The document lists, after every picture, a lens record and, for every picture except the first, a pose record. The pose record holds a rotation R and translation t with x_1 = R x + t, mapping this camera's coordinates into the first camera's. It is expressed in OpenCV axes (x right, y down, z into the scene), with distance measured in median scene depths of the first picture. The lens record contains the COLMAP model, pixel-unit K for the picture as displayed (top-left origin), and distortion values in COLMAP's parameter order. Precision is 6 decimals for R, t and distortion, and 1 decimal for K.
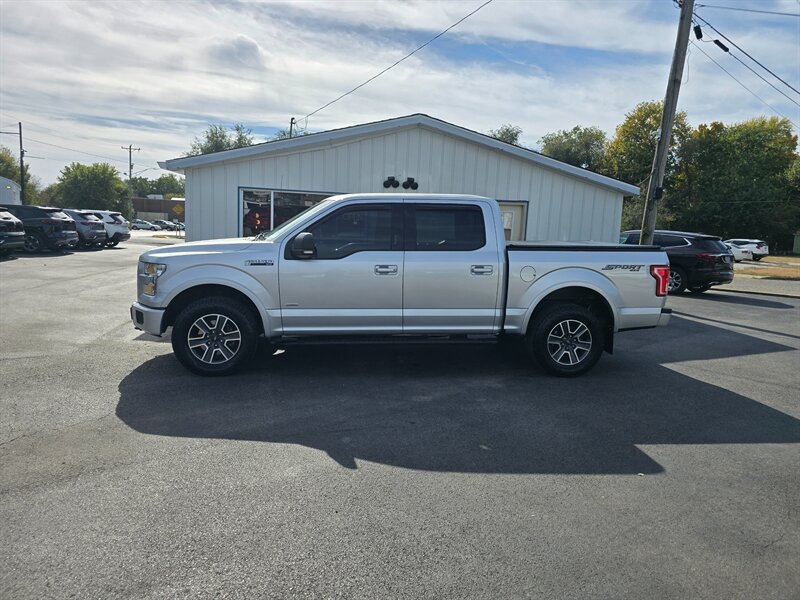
lens RADIAL K [[521.9, 0, 397.2], [0, 521.9, 295.8], [0, 0, 1]] dist [0.058755, -0.047060]
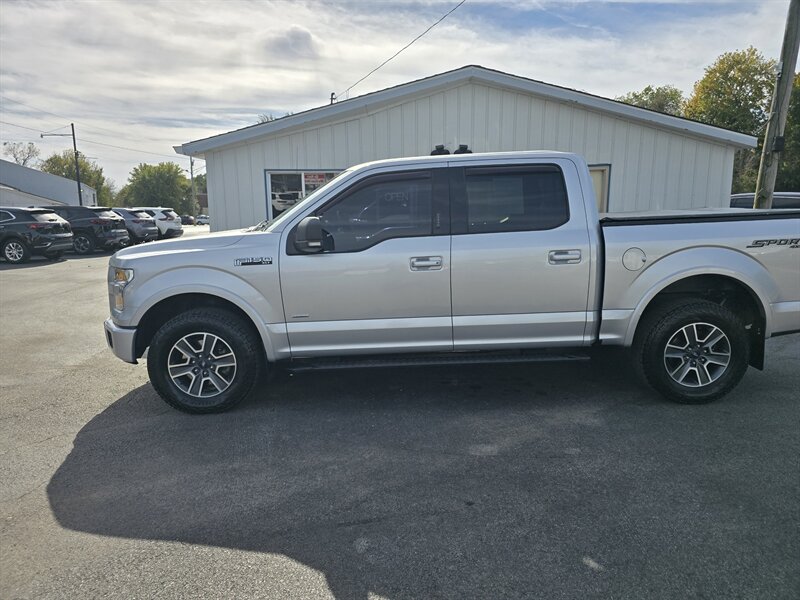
lens RADIAL K [[525.7, 0, 396.6], [0, 525.7, 299.6], [0, 0, 1]] dist [0.046286, -0.036642]
pose [[0.992174, -0.035799, -0.119619, 0.020709], [0.040357, 0.998540, 0.035896, -0.025416], [0.118159, -0.040443, 0.992171, 0.261367]]
